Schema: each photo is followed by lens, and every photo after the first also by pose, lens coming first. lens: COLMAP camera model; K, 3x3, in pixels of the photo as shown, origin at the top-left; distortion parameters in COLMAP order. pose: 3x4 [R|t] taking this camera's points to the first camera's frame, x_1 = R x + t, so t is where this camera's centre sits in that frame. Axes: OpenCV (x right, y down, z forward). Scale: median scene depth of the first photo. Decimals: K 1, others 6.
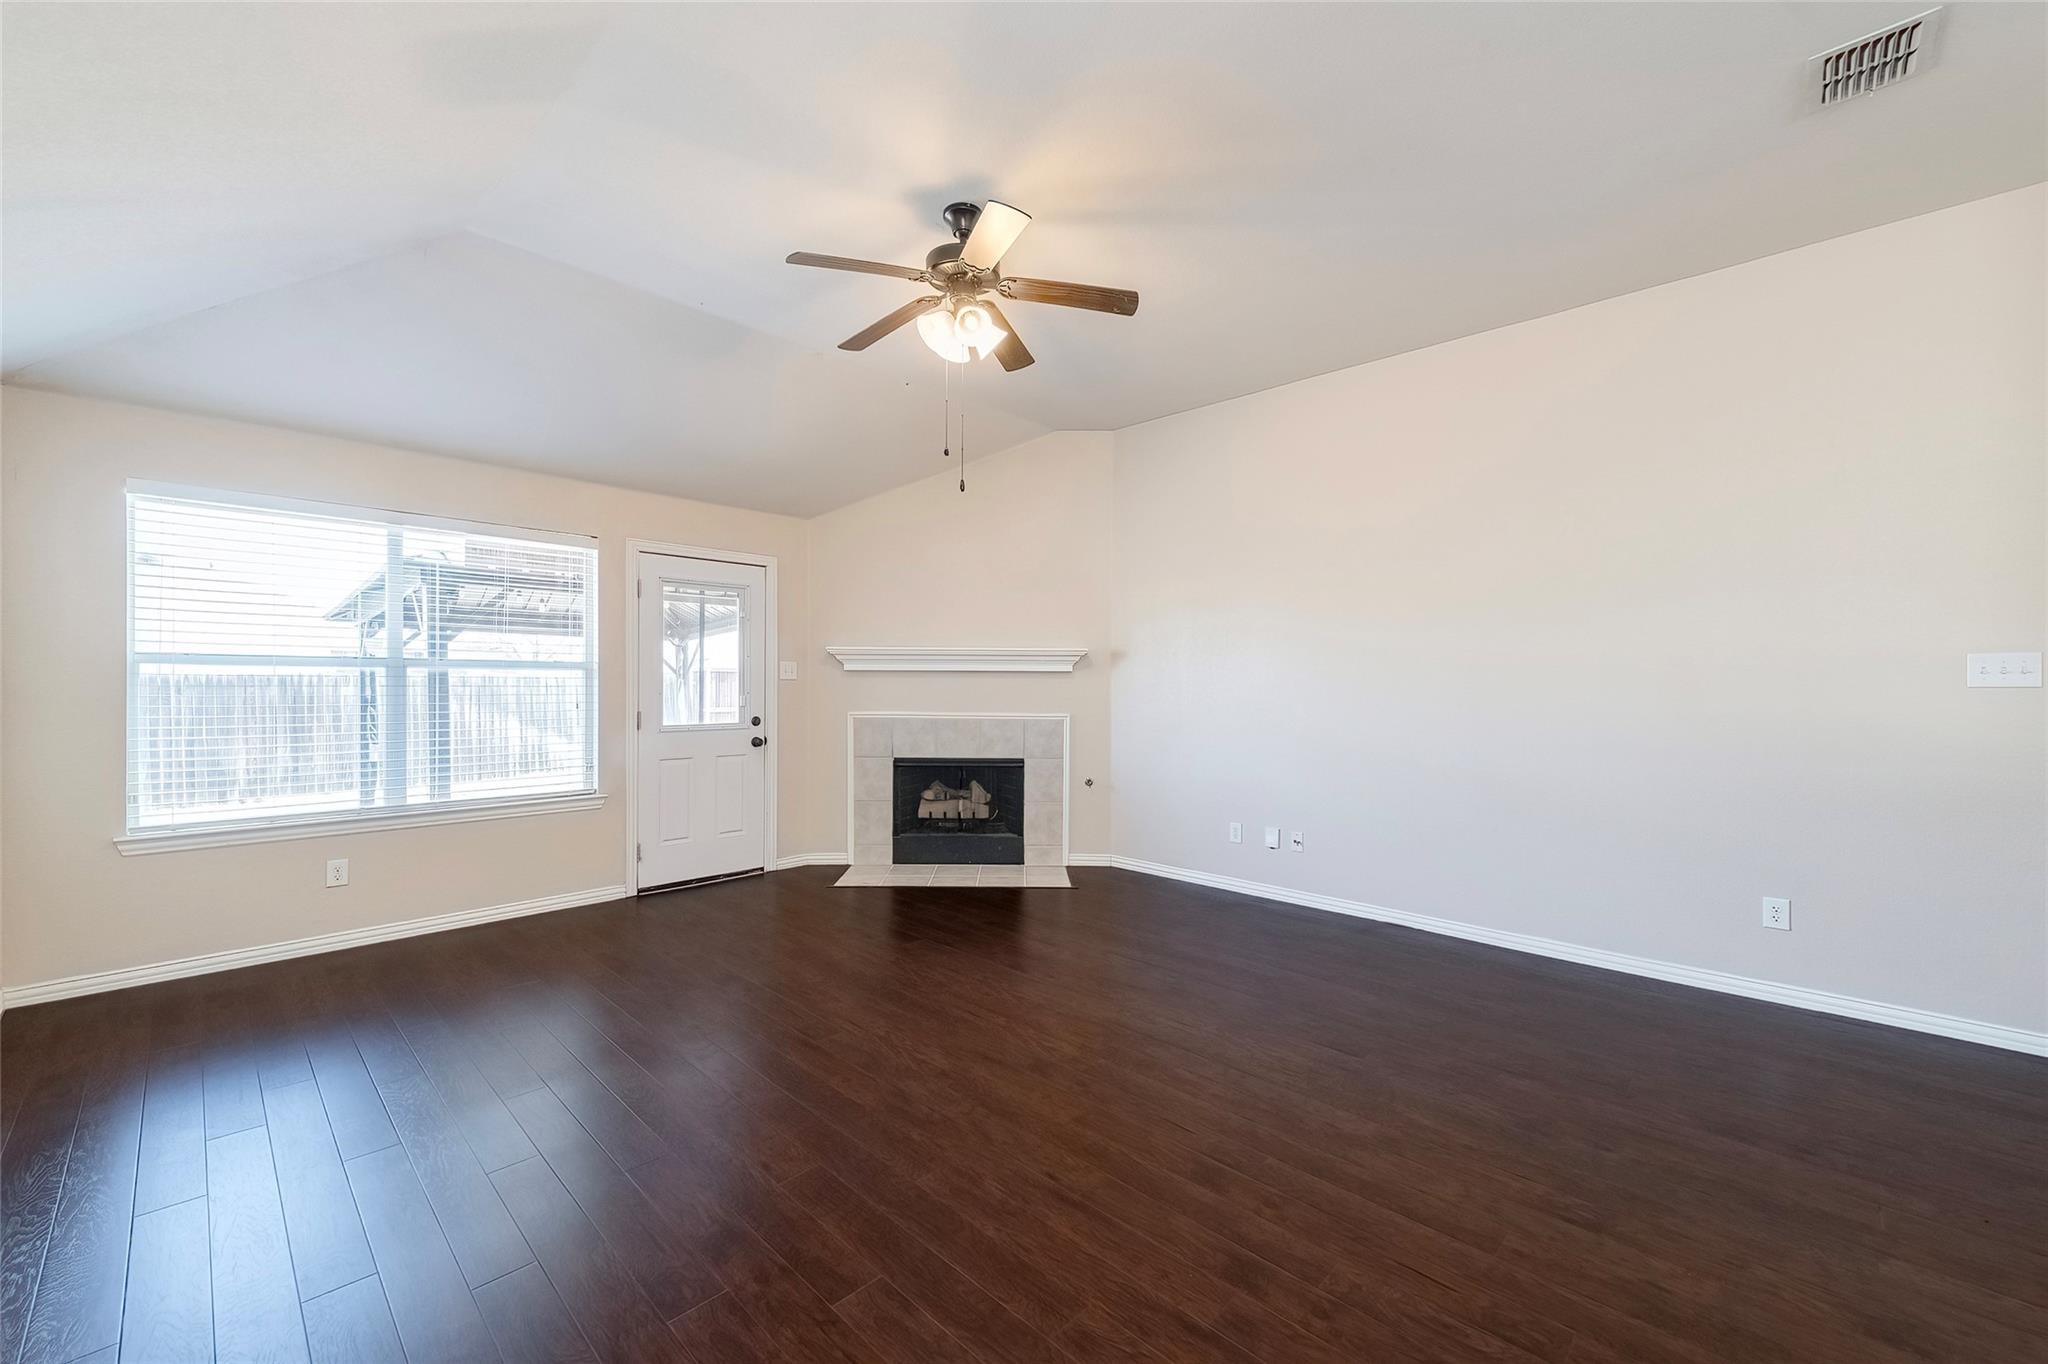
lens RADIAL K [[811.4, 0, 1007.4], [0, 811.4, 687.0], [0, 0, 1]] dist [0.011972, -0.001922]
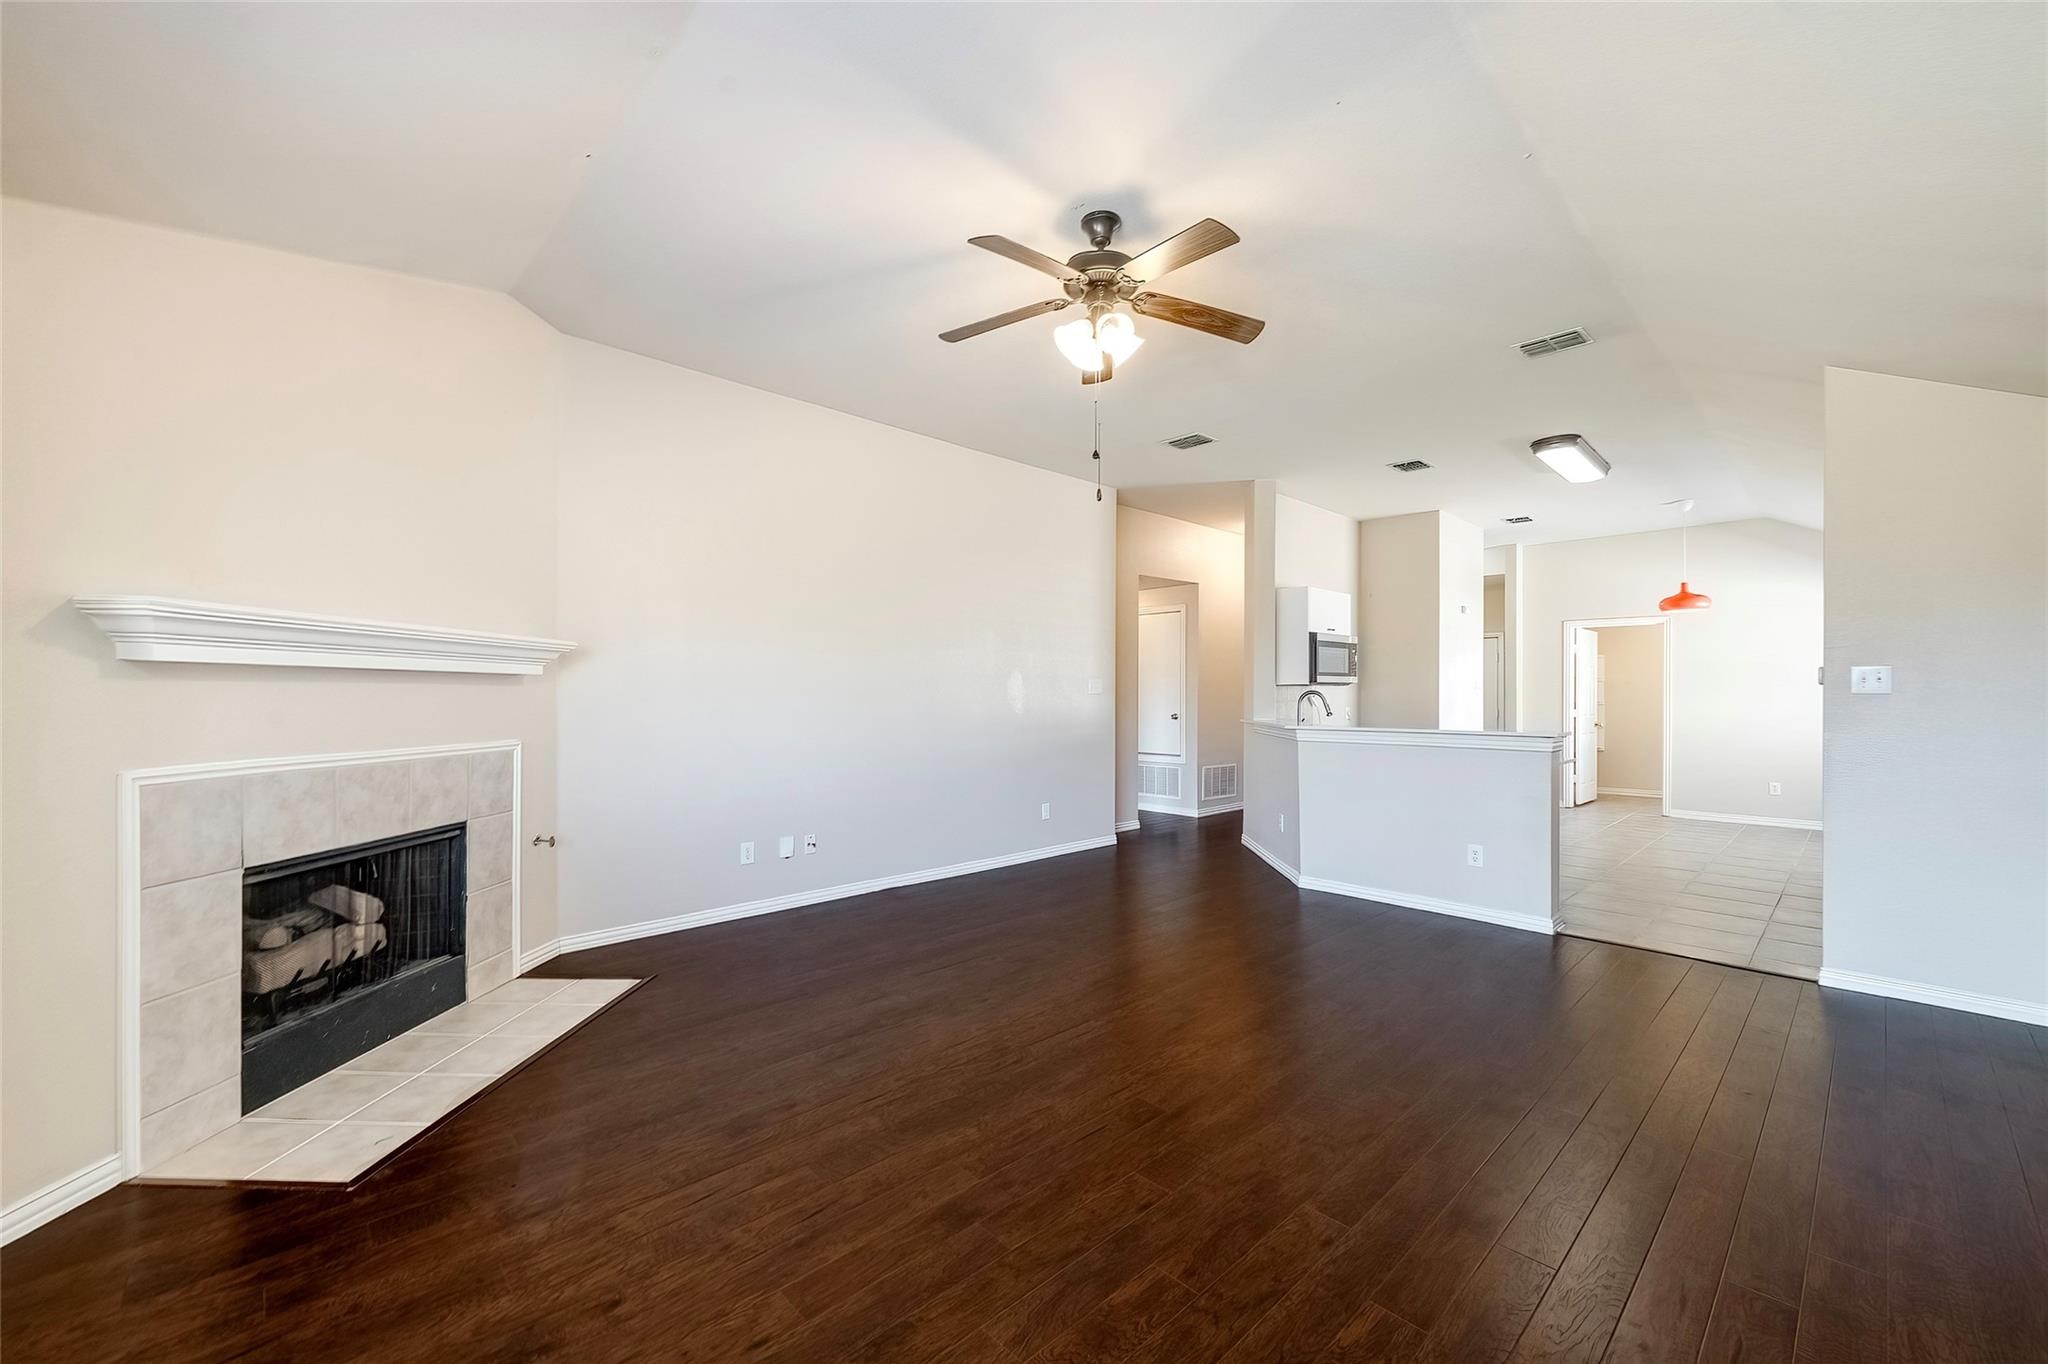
lens RADIAL K [[811.4, 0, 1045.2], [0, 811.4, 685.8], [0, 0, 1]] dist [0.011972, -0.001922]
pose [[0.024577, 0.004482, 0.999688, -0.584539], [0.002572, 0.999986, -0.004547, -0.006549], [-0.999695, 0.002683, 0.024565, 0.584026]]
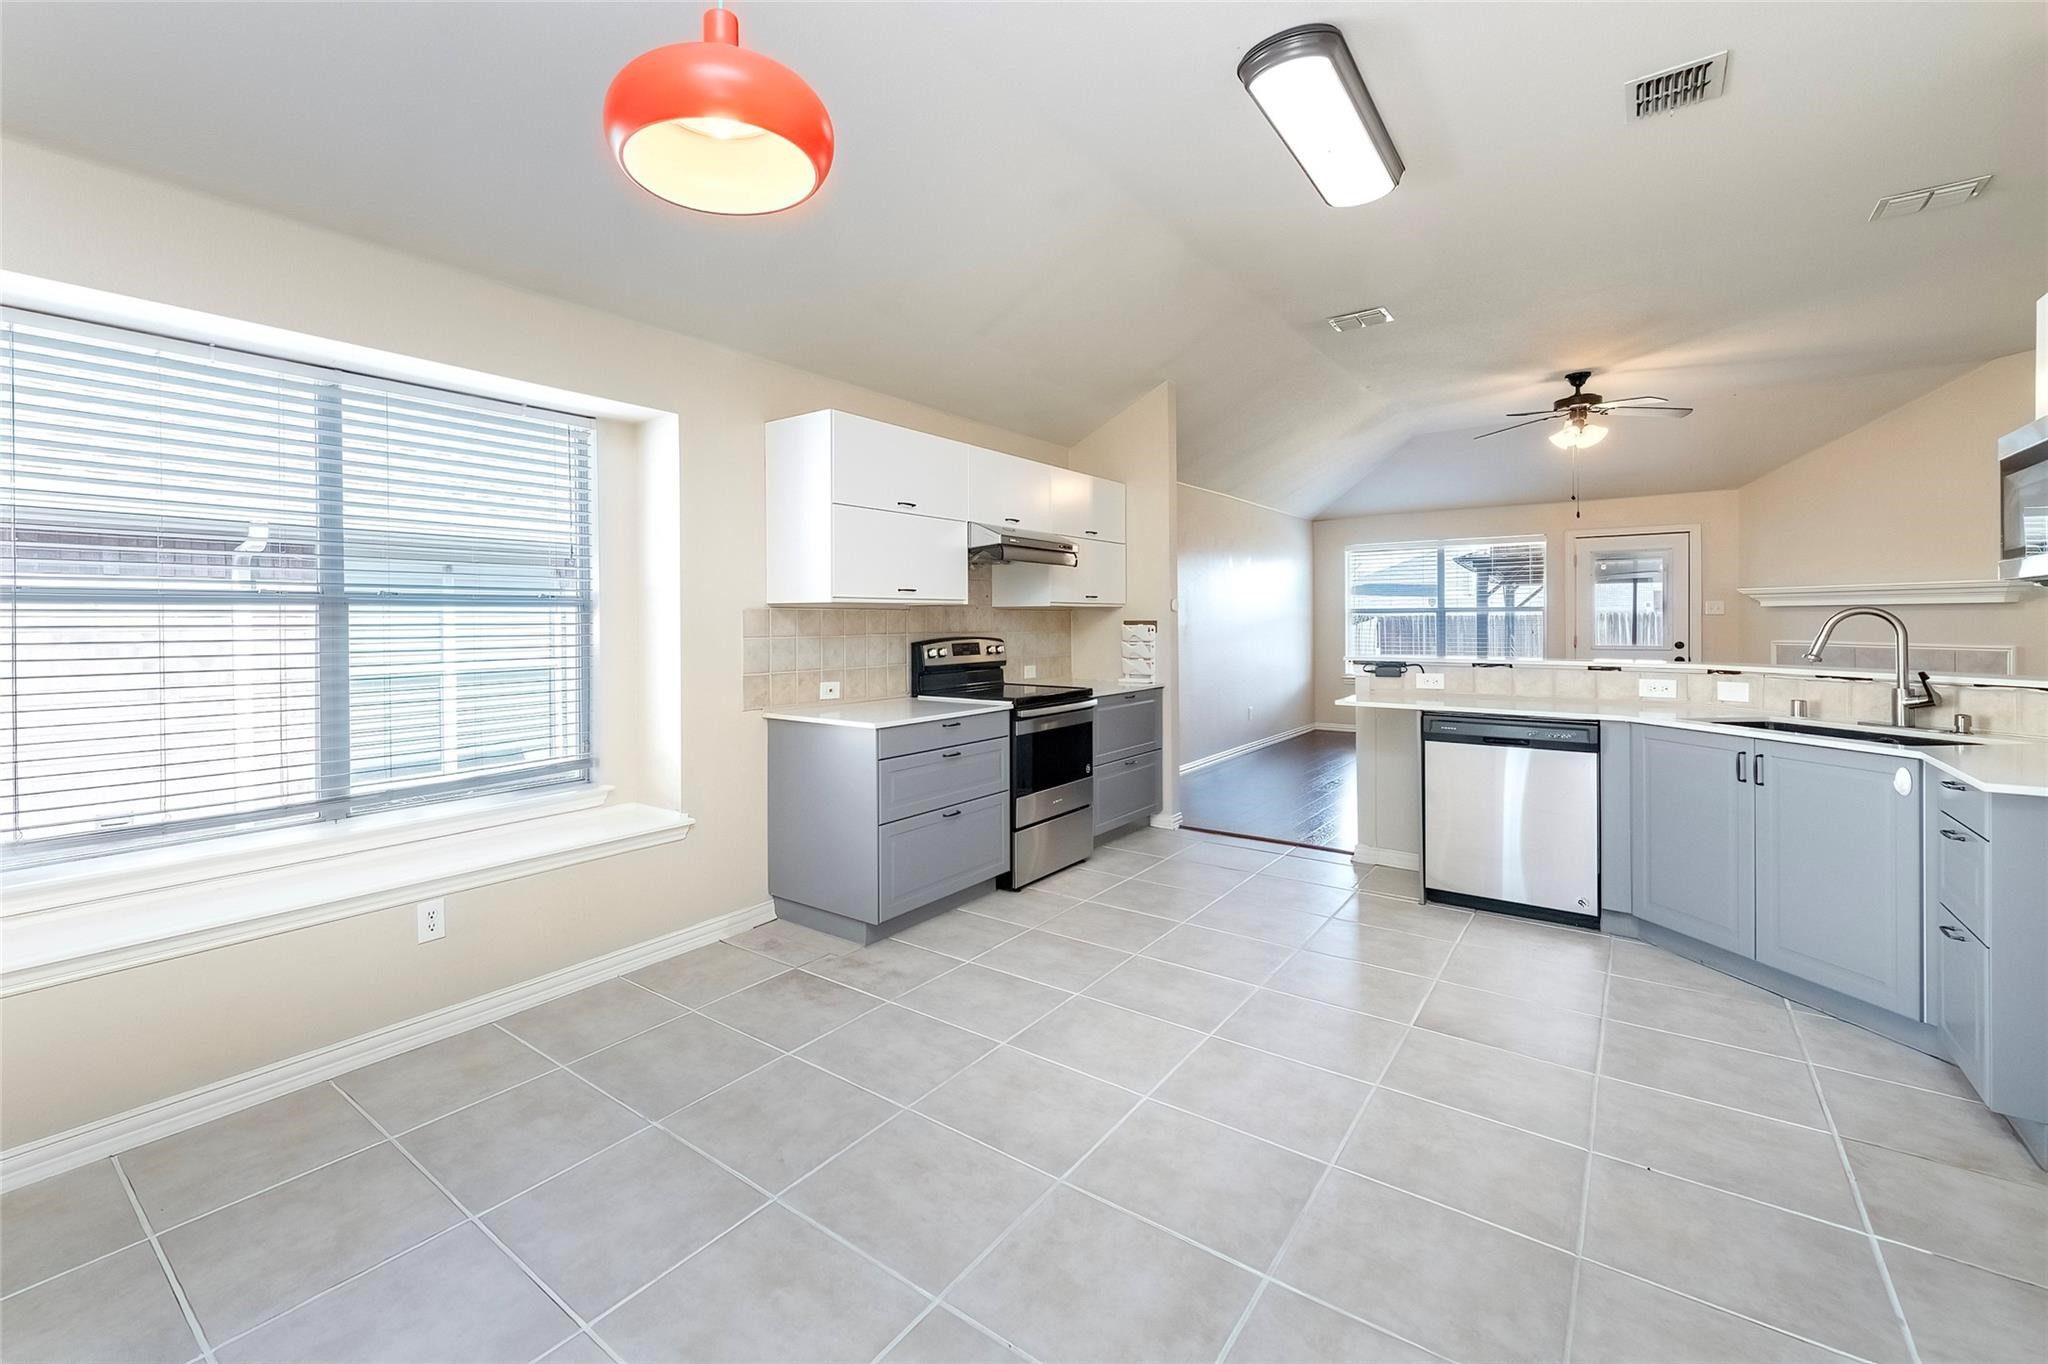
lens RADIAL K [[863.8, 0, 910.9], [0, 863.8, 627.9], [0, 0, 1]] dist [0.006165, -0.001897]
pose [[0.075843, 0.000614, -0.997120, 1.047903], [0.003178, 0.999995, 0.000858, 0.007029], [0.997115, -0.003234, 0.075841, -0.413281]]
